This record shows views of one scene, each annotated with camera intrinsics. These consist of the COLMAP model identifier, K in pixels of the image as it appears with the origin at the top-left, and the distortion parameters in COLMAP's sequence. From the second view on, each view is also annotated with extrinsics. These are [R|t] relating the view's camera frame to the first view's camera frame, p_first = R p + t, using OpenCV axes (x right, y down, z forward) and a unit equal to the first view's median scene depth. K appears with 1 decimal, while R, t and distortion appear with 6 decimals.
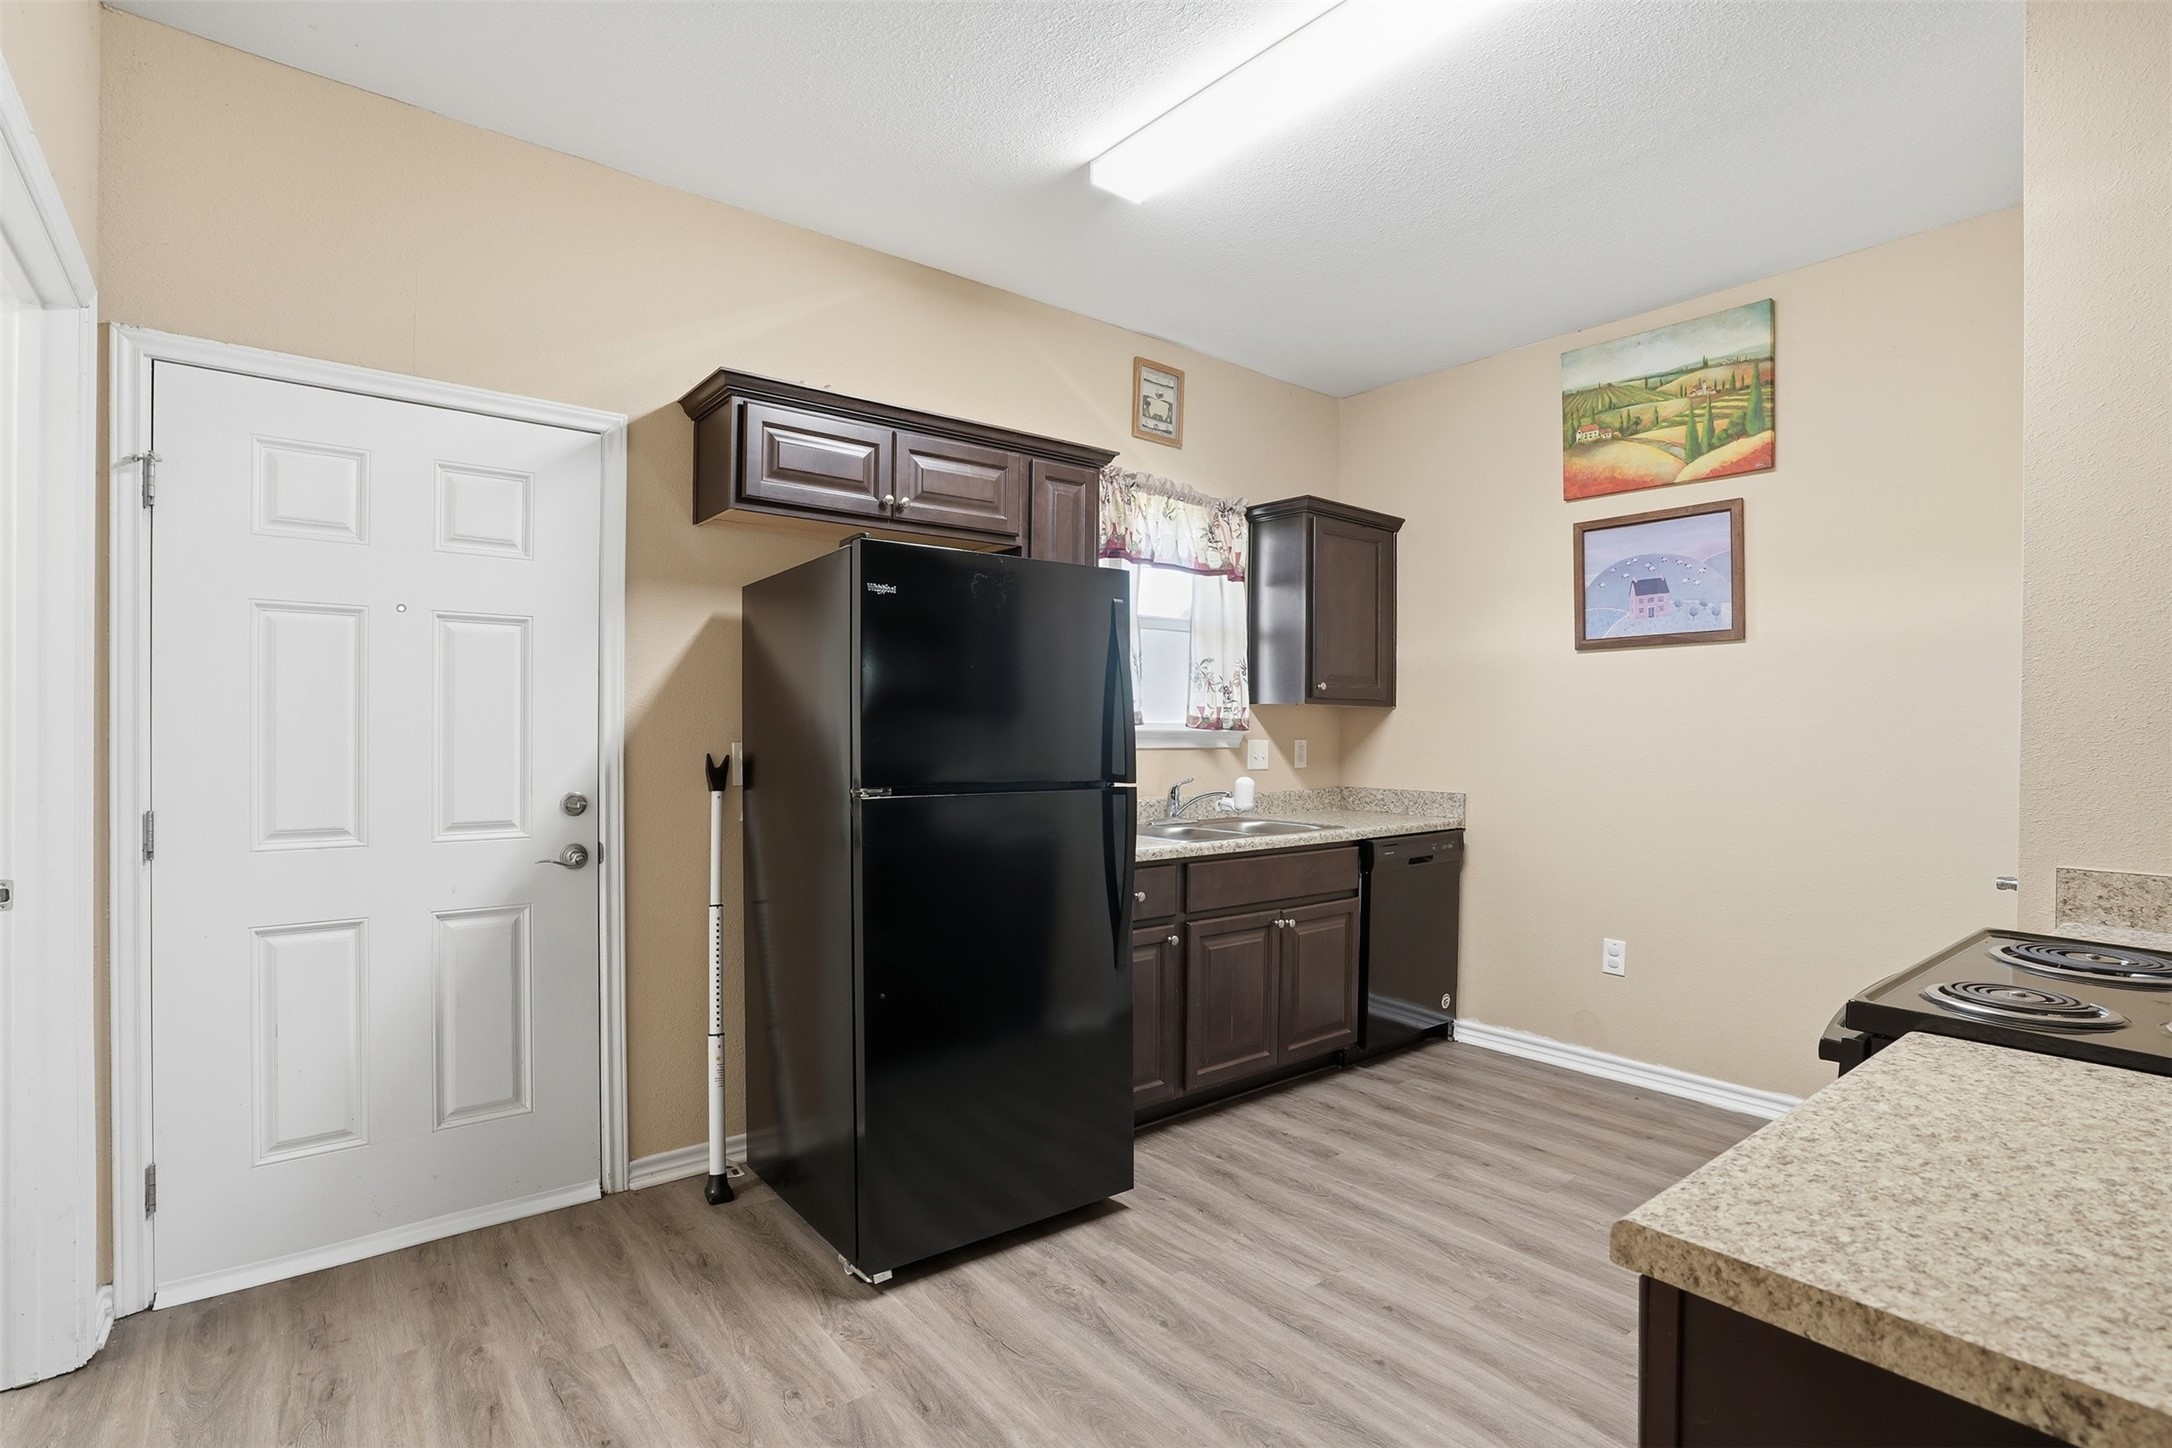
lens RADIAL K [[1021.1, 0, 1086.8], [0, 1021.1, 739.9], [0, 0, 1]] dist [-0.062052, 0.024014]
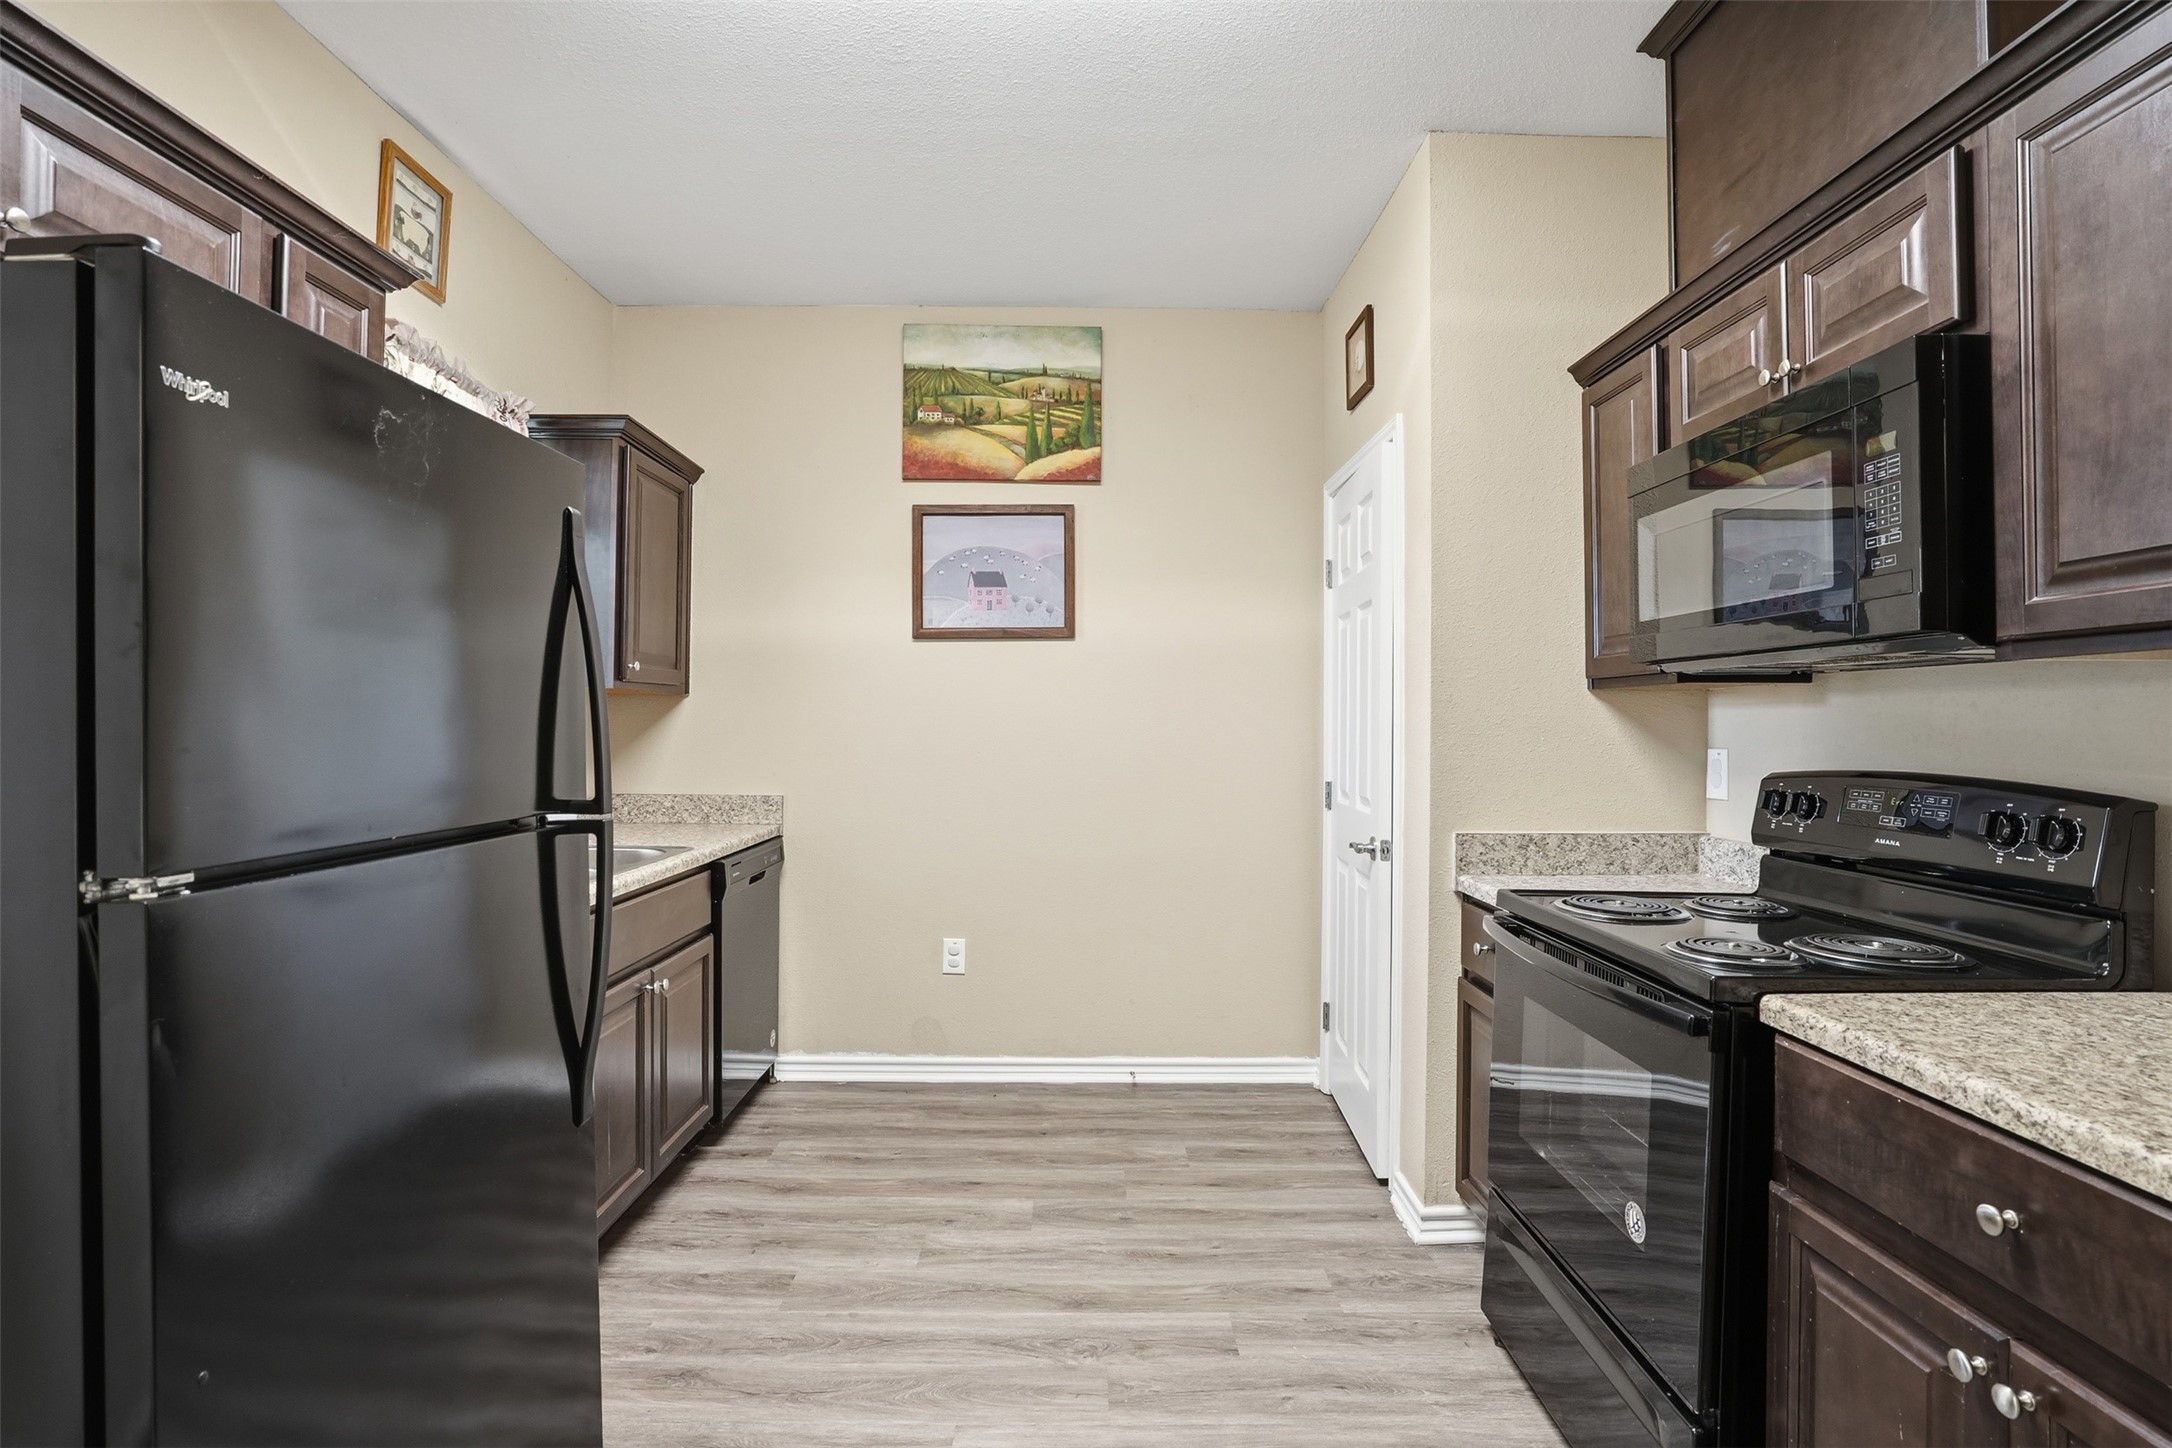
lens RADIAL K [[1031.8, 0, 1083.5], [0, 1031.8, 716.0], [0, 0, 1]] dist [-0.059511, 0.024421]
pose [[0.623934, 0.004183, 0.781466, -0.189413], [0.006221, 0.999927, -0.010319, -0.005570], [-0.781452, 0.011300, 0.623863, 0.299218]]
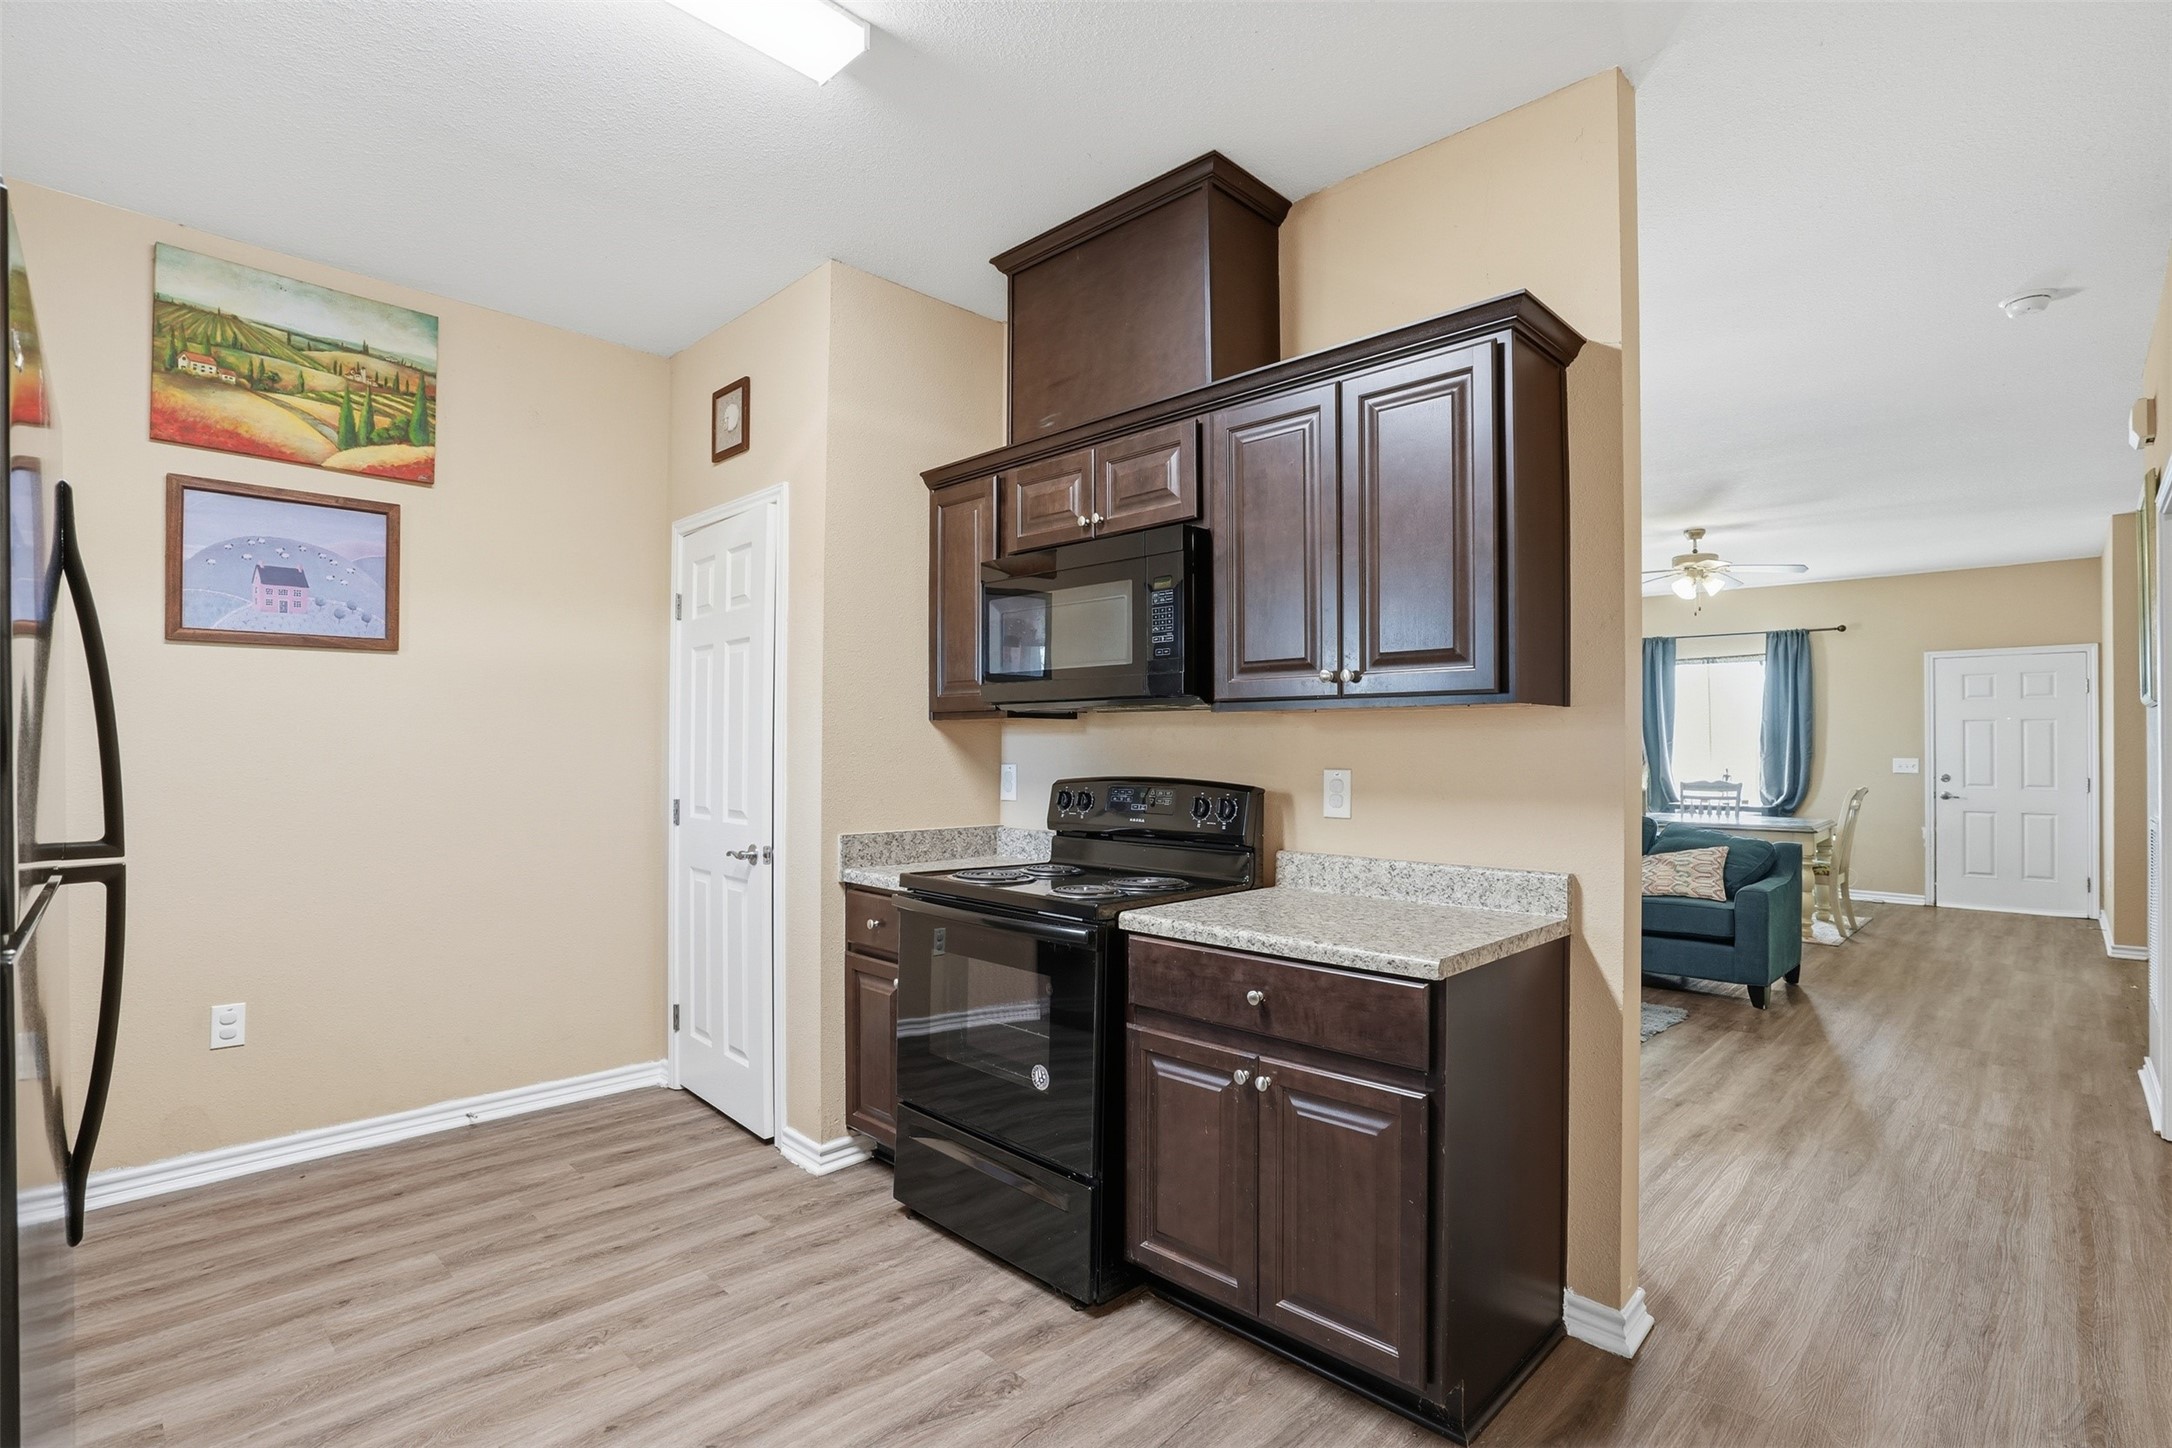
lens RADIAL K [[1021.1, 0, 1086.8], [0, 1021.1, 739.9], [0, 0, 1]] dist [-0.062052, 0.024014]
pose [[-0.110751, 0.002562, 0.993845, -0.365647], [0.005467, 0.999983, -0.001969, -0.008715], [-0.993833, 0.005215, -0.110763, 0.431616]]
